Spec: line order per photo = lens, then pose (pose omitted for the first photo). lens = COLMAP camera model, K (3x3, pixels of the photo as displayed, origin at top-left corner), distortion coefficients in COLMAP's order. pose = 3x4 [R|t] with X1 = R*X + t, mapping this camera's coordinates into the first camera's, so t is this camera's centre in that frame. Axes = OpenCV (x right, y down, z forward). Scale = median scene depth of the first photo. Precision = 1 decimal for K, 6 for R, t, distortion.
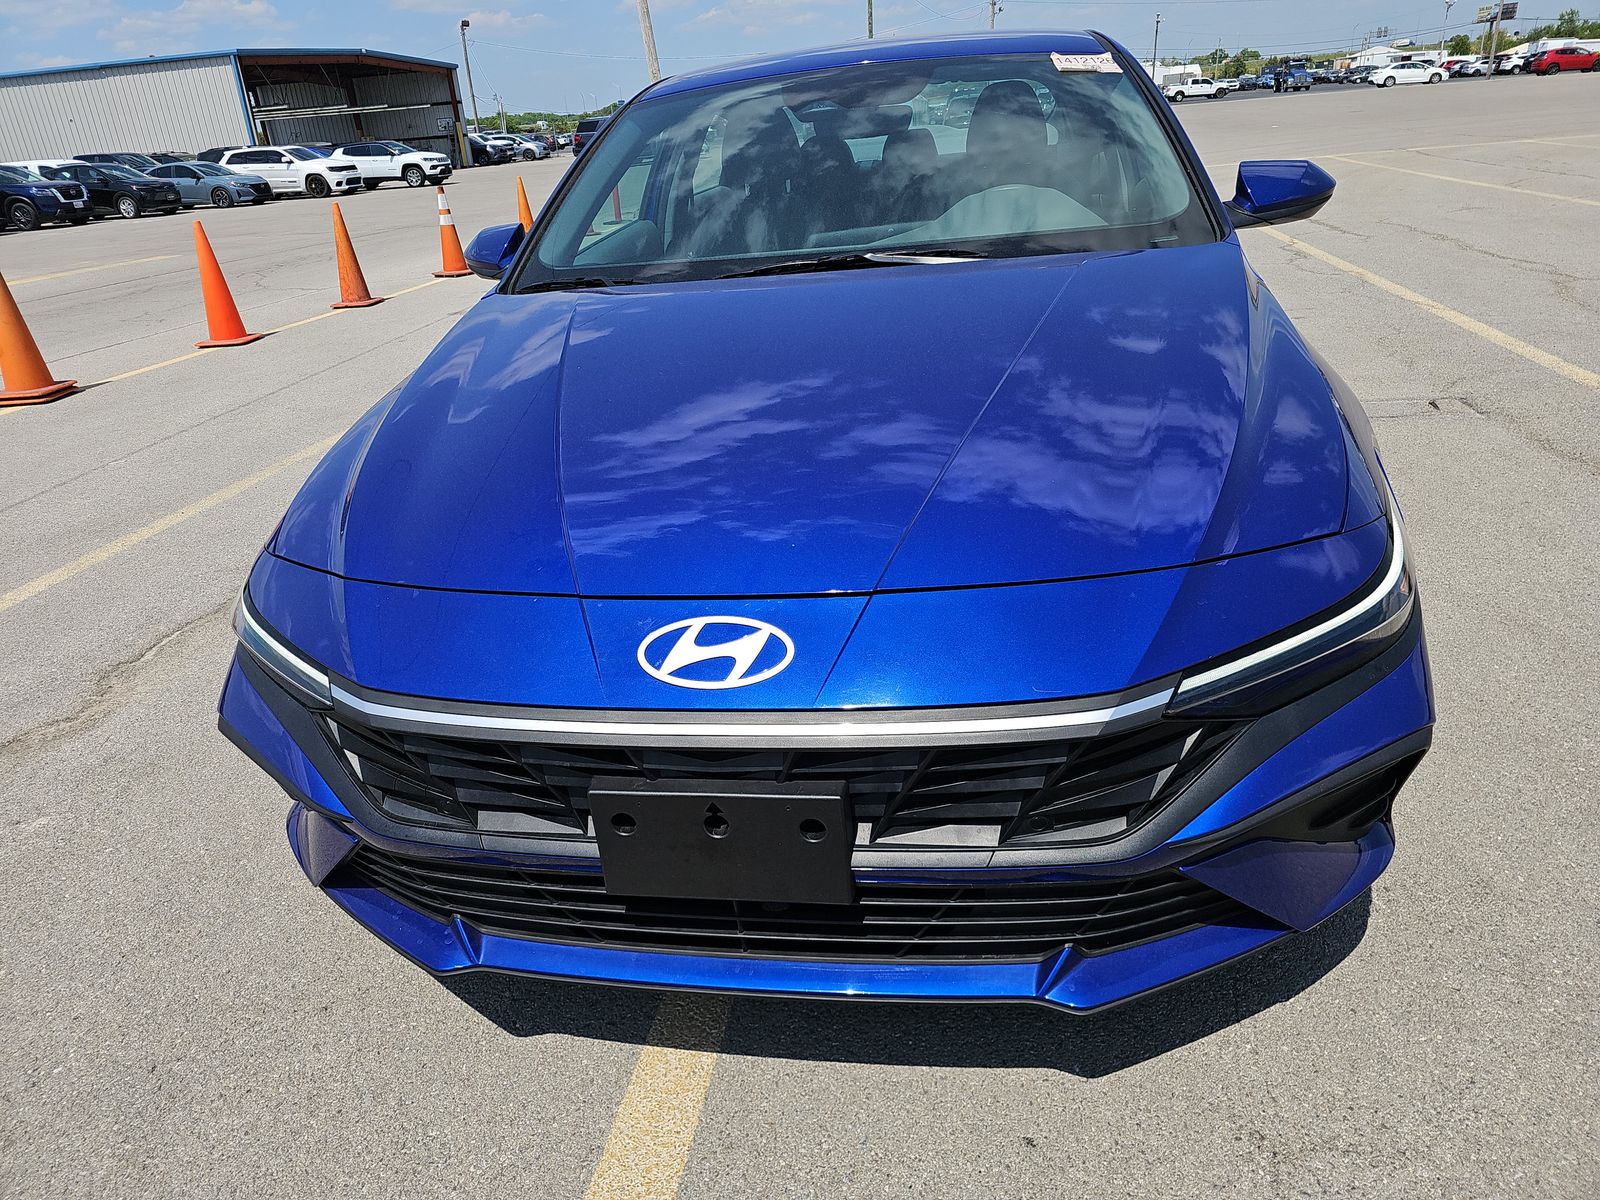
lens RADIAL K [[1061.4, 0, 790.5], [0, 1061.4, 597.7], [0, 0, 1]] dist [-0.000931, -0.012194]
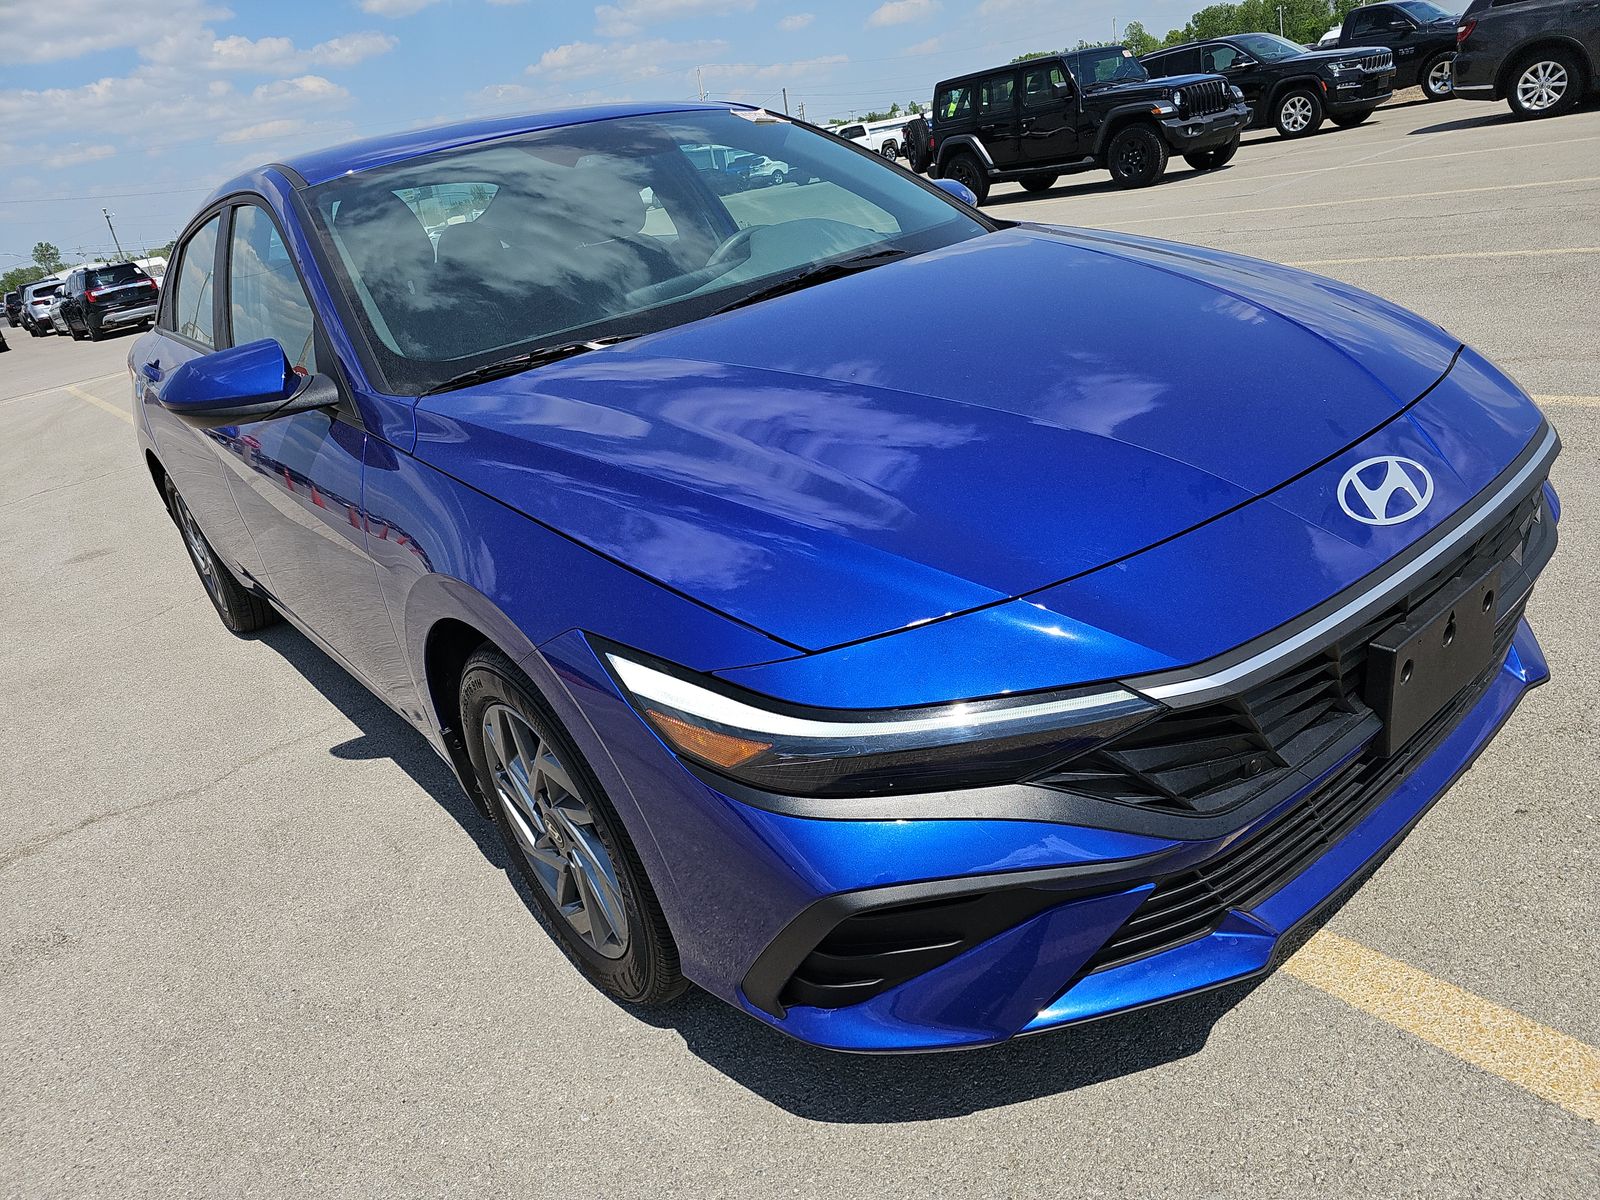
lens RADIAL K [[1061.4, 0, 795.1], [0, 1061.4, 614.6], [0, 0, 1]] dist [-0.000931, -0.012194]
pose [[0.667267, -0.332894, 0.666285, -1.126006], [0.413310, 0.909686, 0.040585, -0.115399], [-0.619620, 0.248301, 0.744592, 0.533792]]
